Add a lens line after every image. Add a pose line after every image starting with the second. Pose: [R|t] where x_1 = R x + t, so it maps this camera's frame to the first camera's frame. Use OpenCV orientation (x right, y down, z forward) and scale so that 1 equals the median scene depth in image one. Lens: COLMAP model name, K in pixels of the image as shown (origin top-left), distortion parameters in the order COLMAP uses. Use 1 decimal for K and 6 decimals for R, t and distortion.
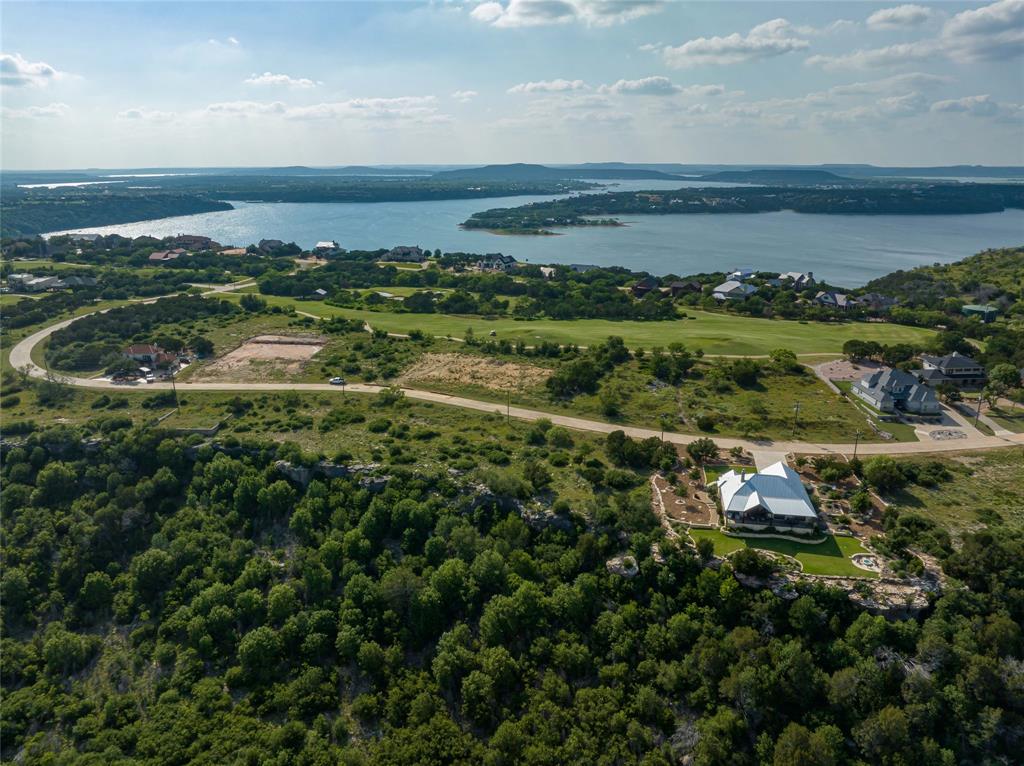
lens RADIAL K [[719.2, 0, 513.2], [0, 719.2, 379.2], [0, 0, 1]] dist [-0.051241, 0.017106]
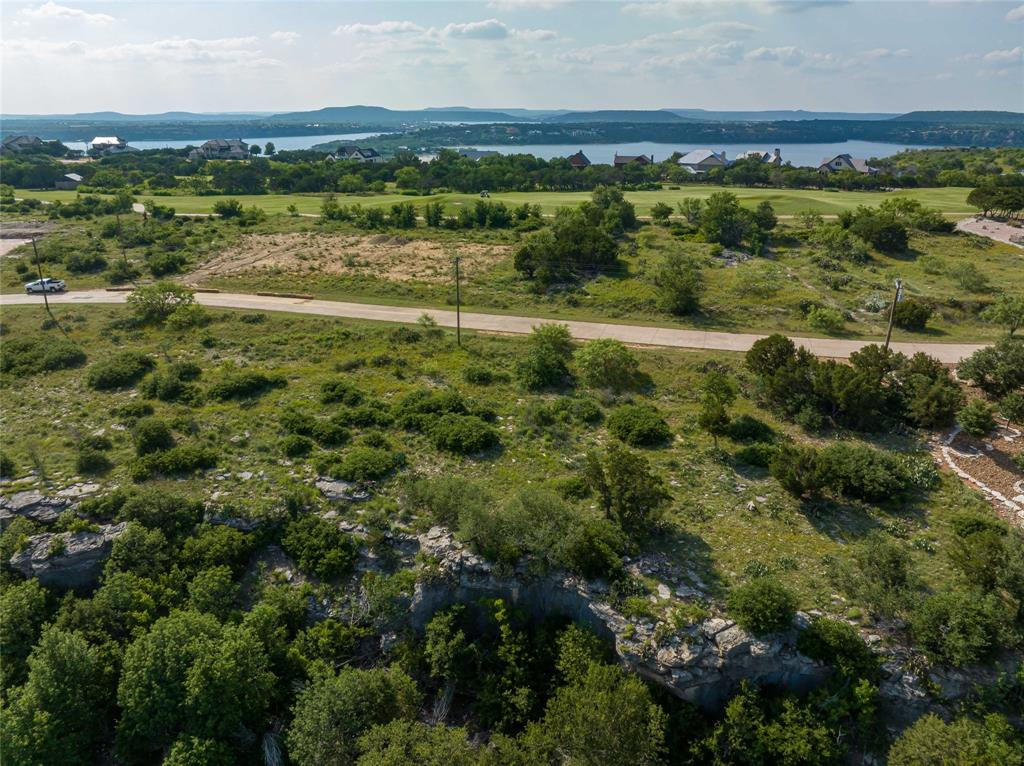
lens RADIAL K [[719.2, 0, 513.1], [0, 719.2, 385.4], [0, 0, 1]] dist [-0.051241, 0.017106]
pose [[0.978027, -0.069690, 0.196484, -0.057639], [0.054843, 0.995283, 0.080027, 0.053915], [-0.201134, -0.067493, 0.977236, 0.599179]]
